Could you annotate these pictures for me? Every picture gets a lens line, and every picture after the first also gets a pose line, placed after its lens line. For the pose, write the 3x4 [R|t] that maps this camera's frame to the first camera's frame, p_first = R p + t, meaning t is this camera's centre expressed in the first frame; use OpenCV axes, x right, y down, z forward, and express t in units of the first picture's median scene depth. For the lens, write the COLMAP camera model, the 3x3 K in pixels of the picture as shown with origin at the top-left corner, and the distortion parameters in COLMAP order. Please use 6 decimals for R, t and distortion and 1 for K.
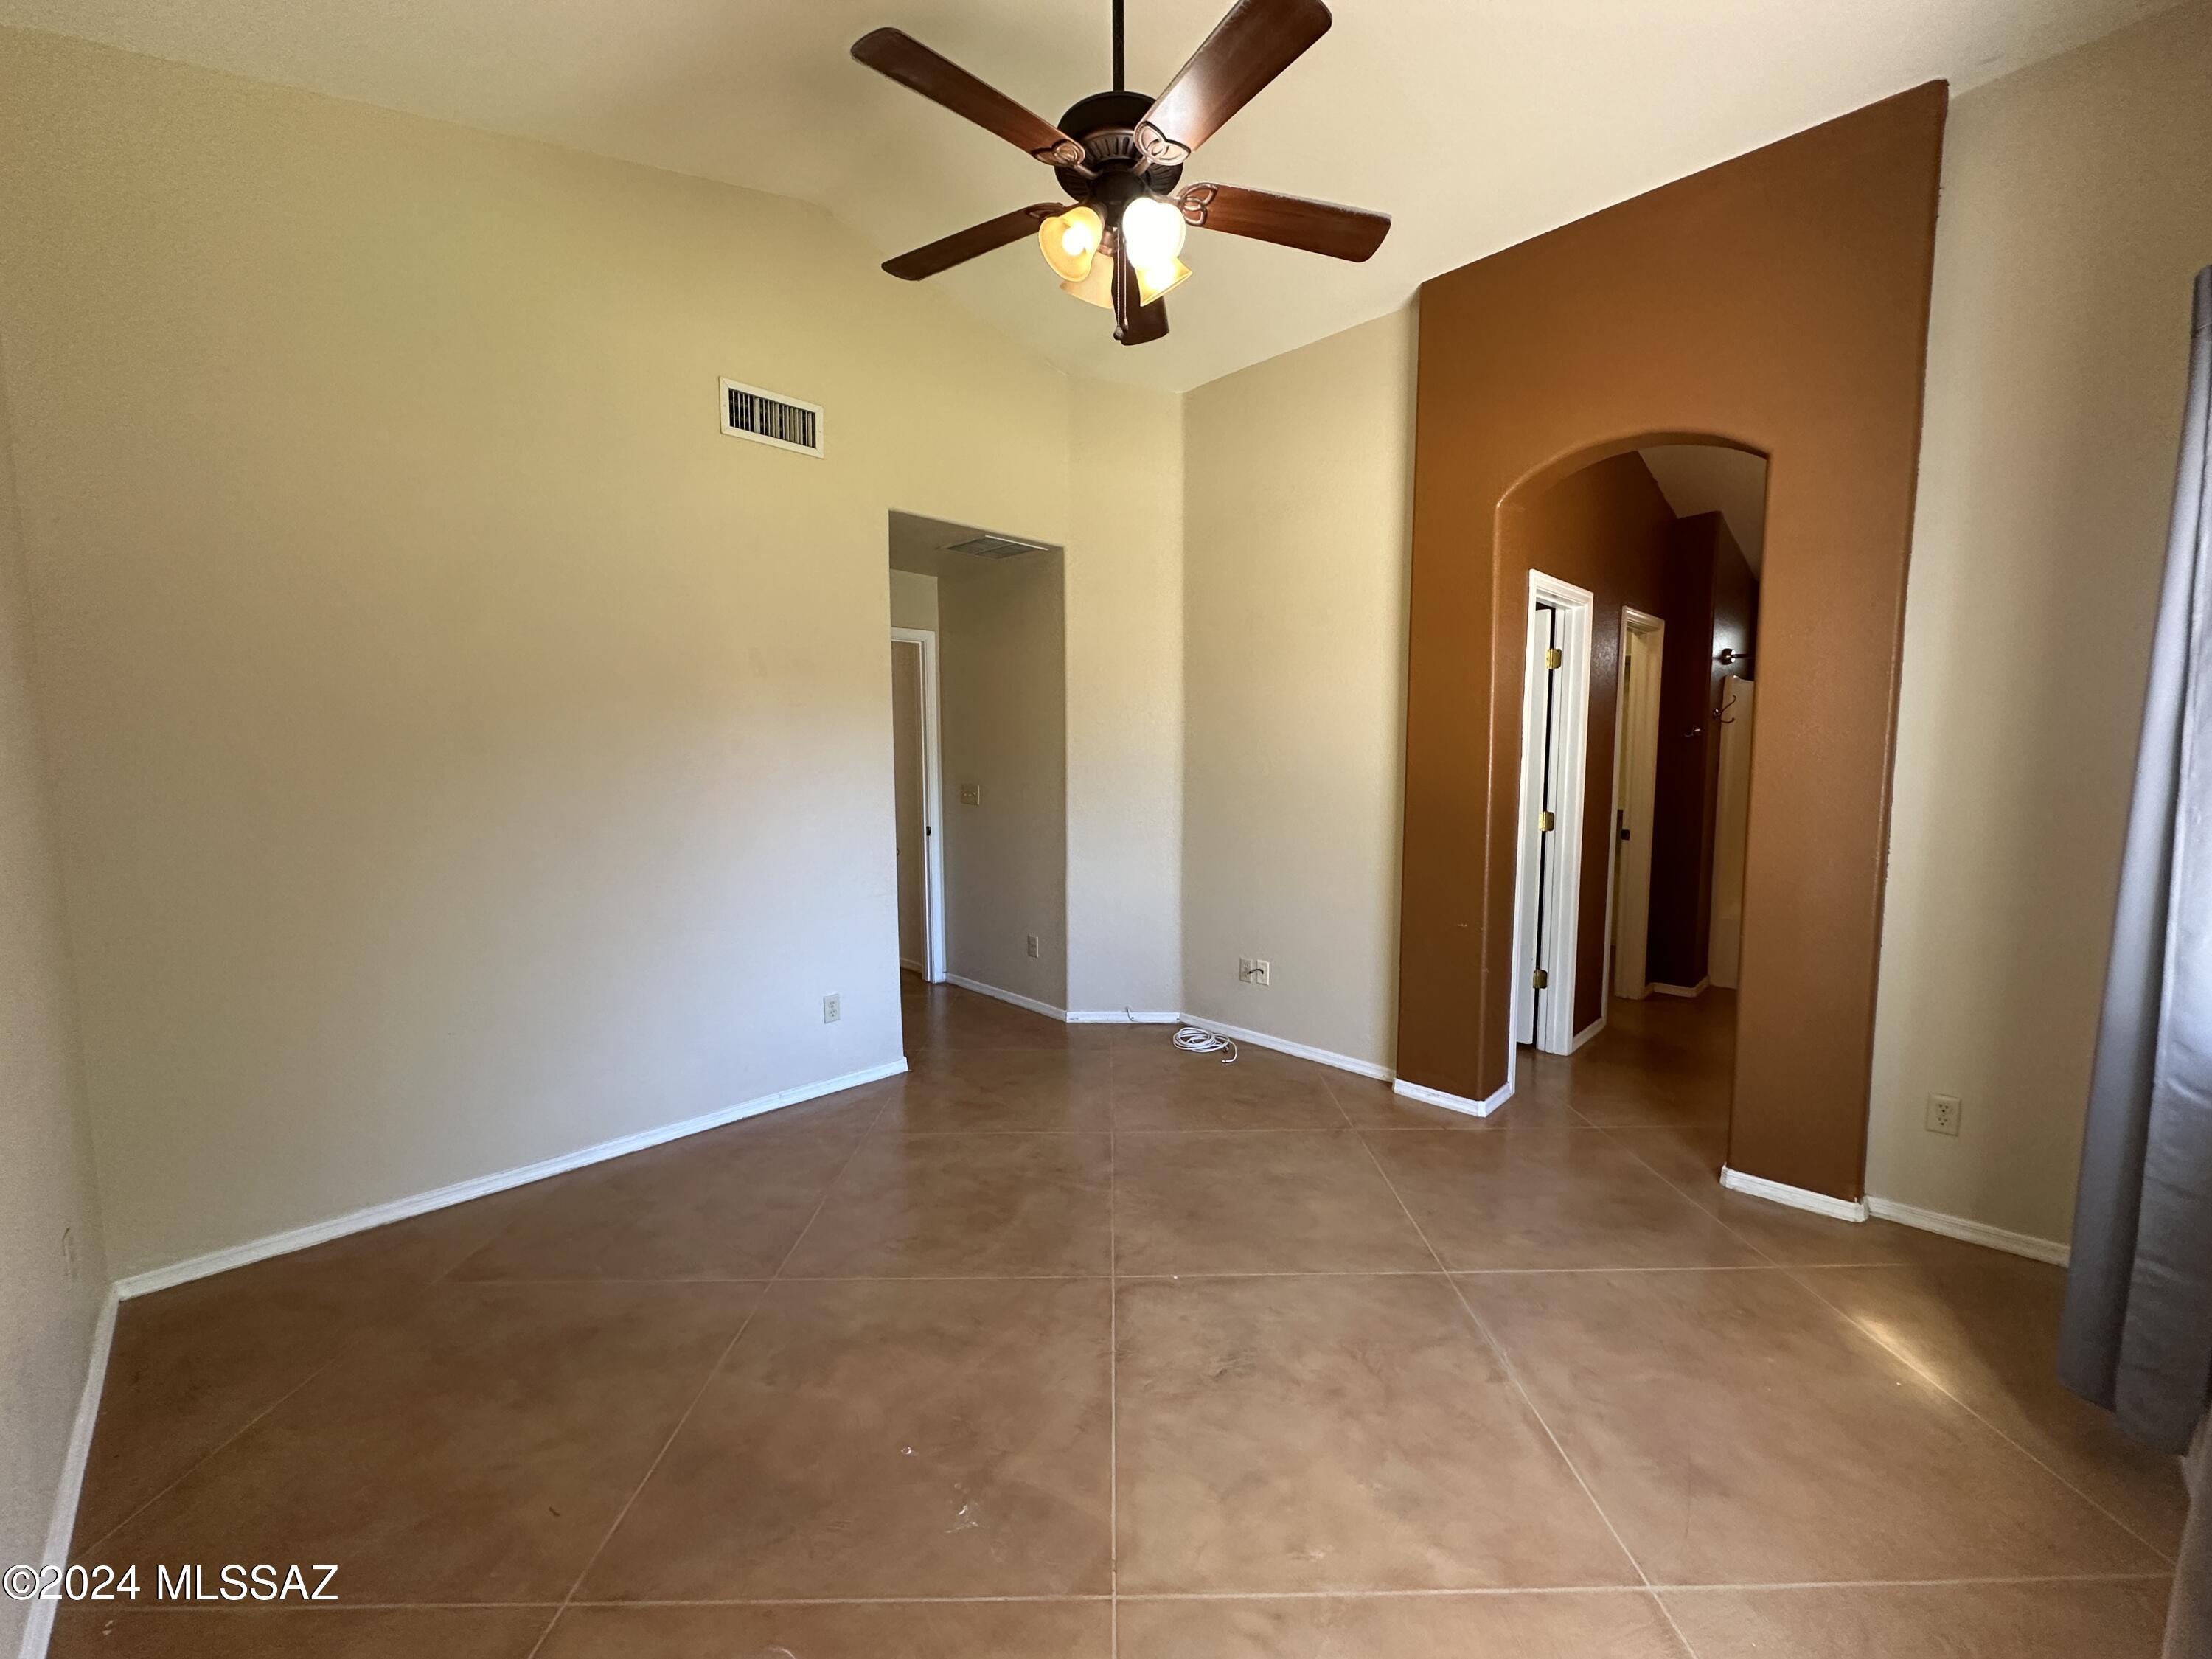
lens RADIAL K [[880.4, 0, 1103.0], [0, 880.4, 827.7], [0, 0, 1]] dist [-0.002083, 0.000028]
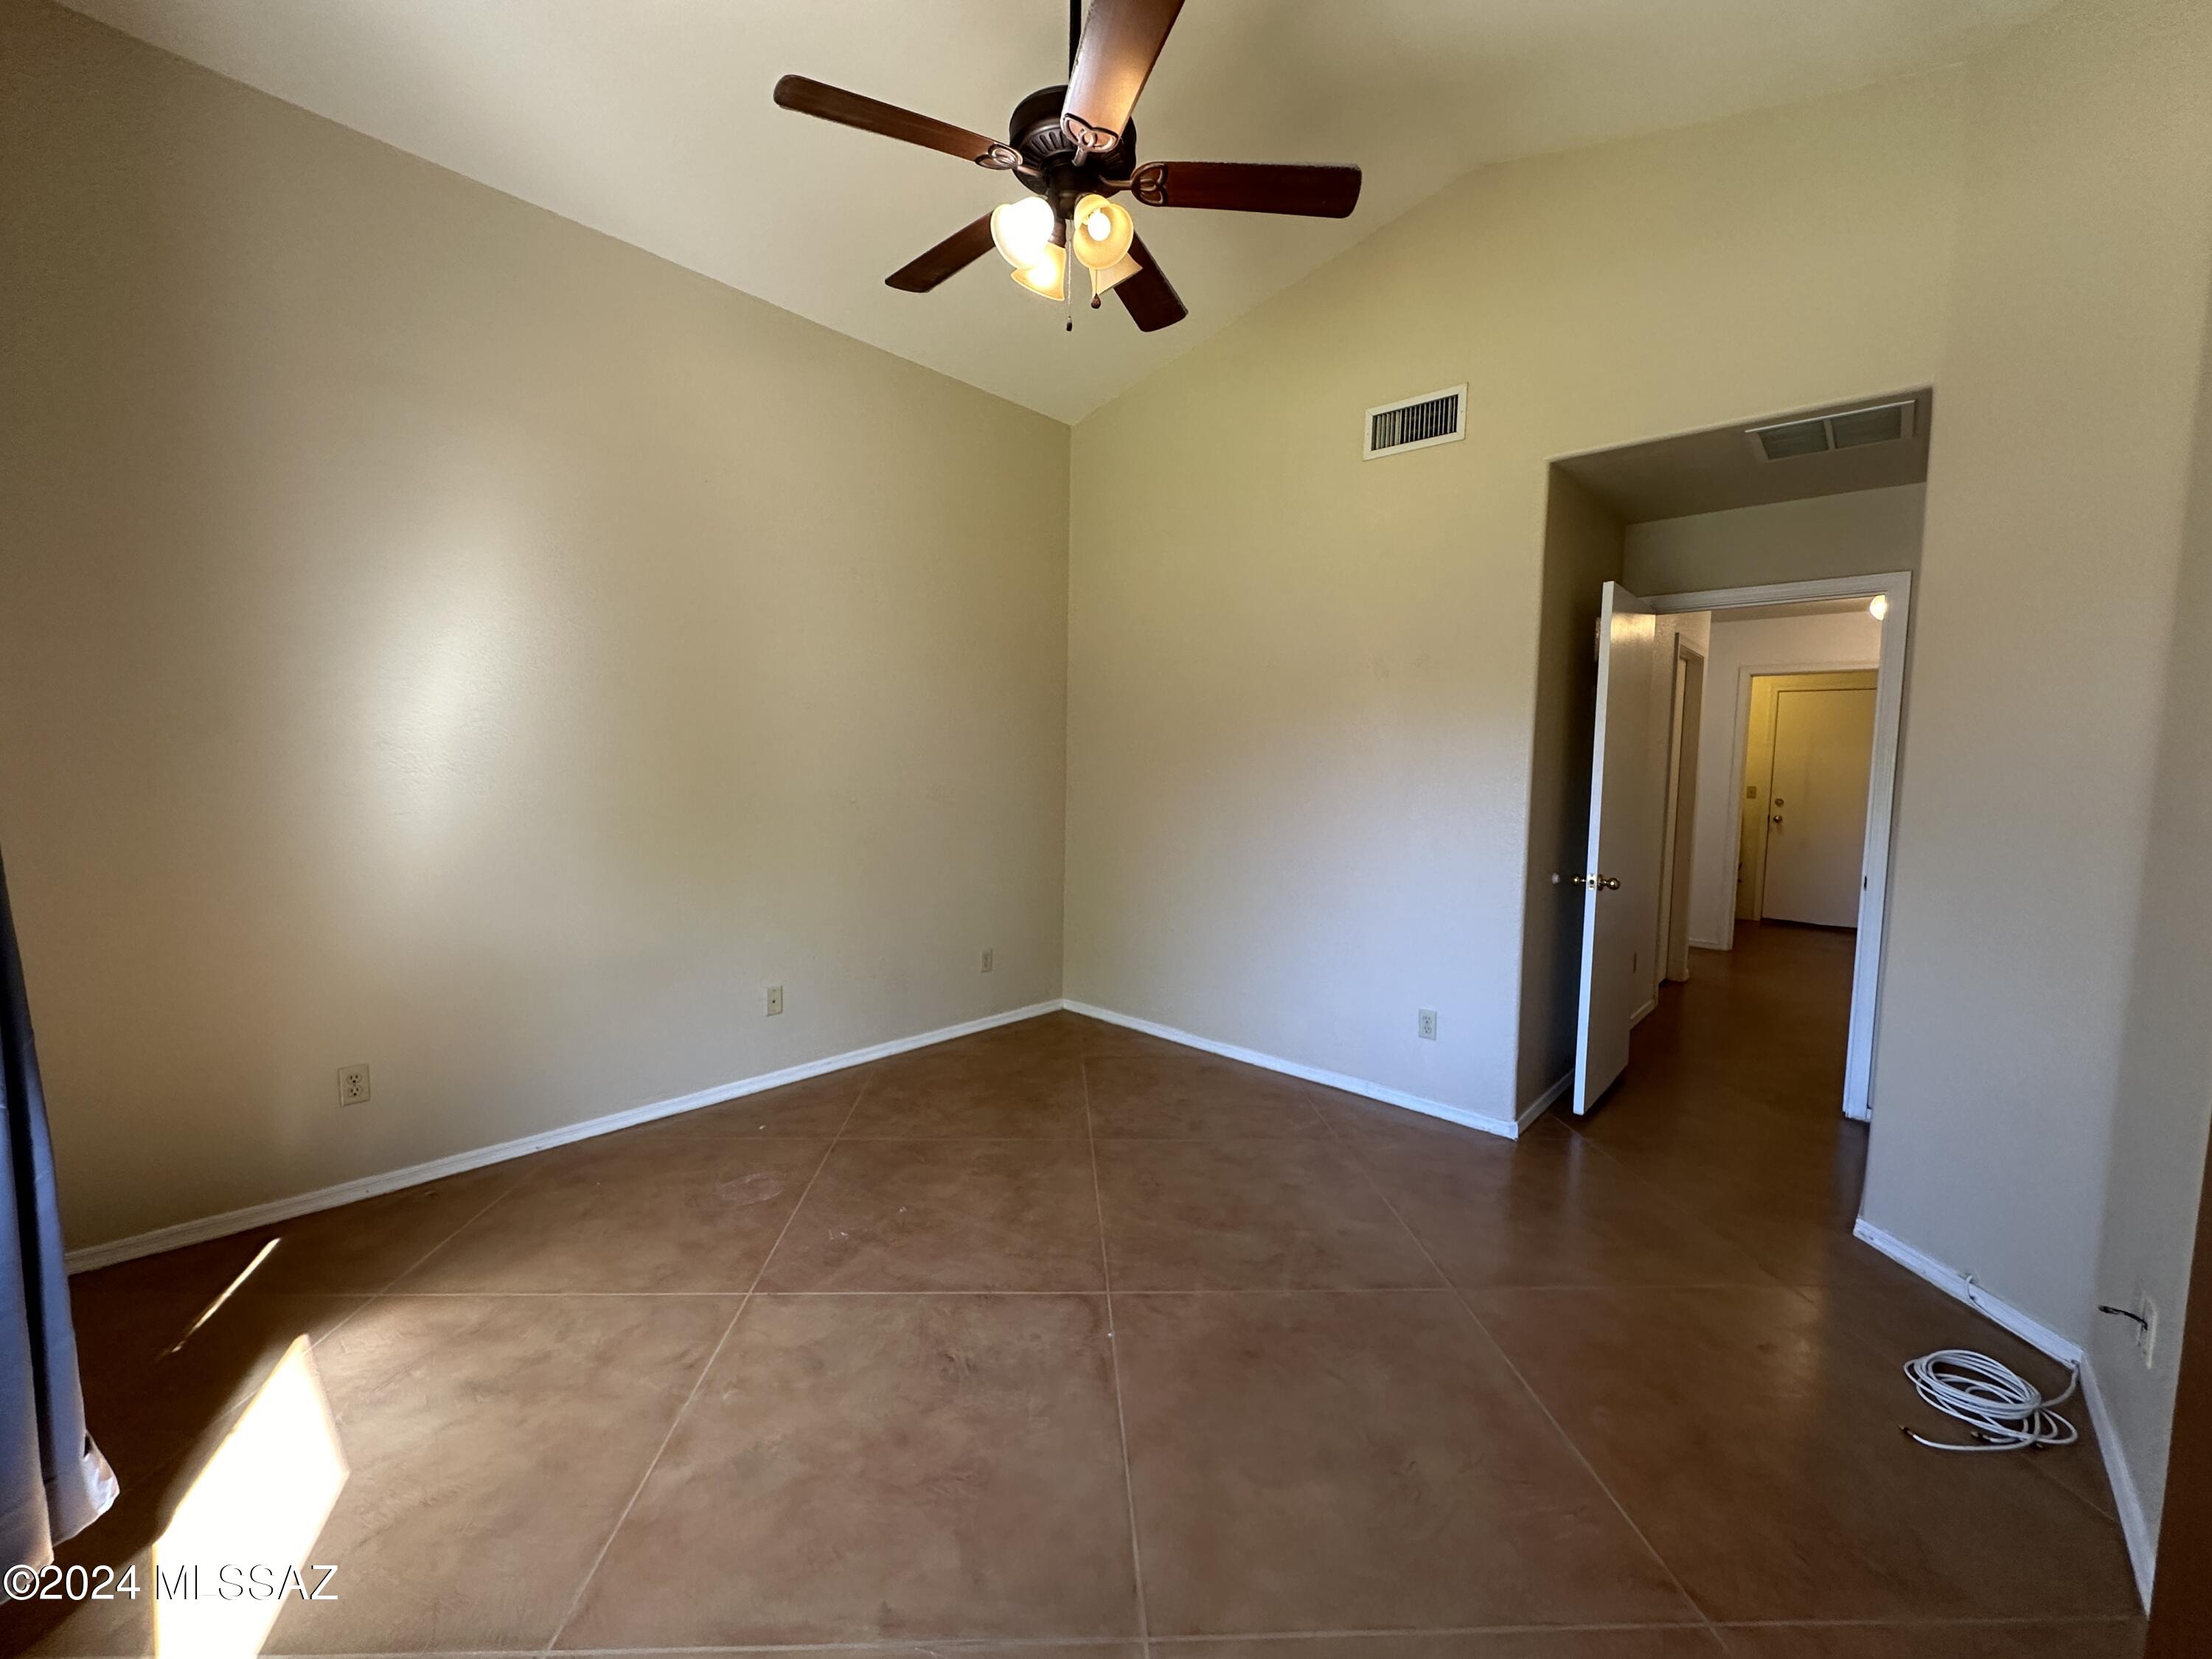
lens RADIAL K [[880.4, 0, 1103.0], [0, 880.4, 827.7], [0, 0, 1]] dist [-0.002083, 0.000028]
pose [[0.052965, 0.083494, -0.995100, 1.068952], [-0.105616, 0.991378, 0.077560, -0.072321], [0.992995, 0.100991, 0.061327, 1.031261]]
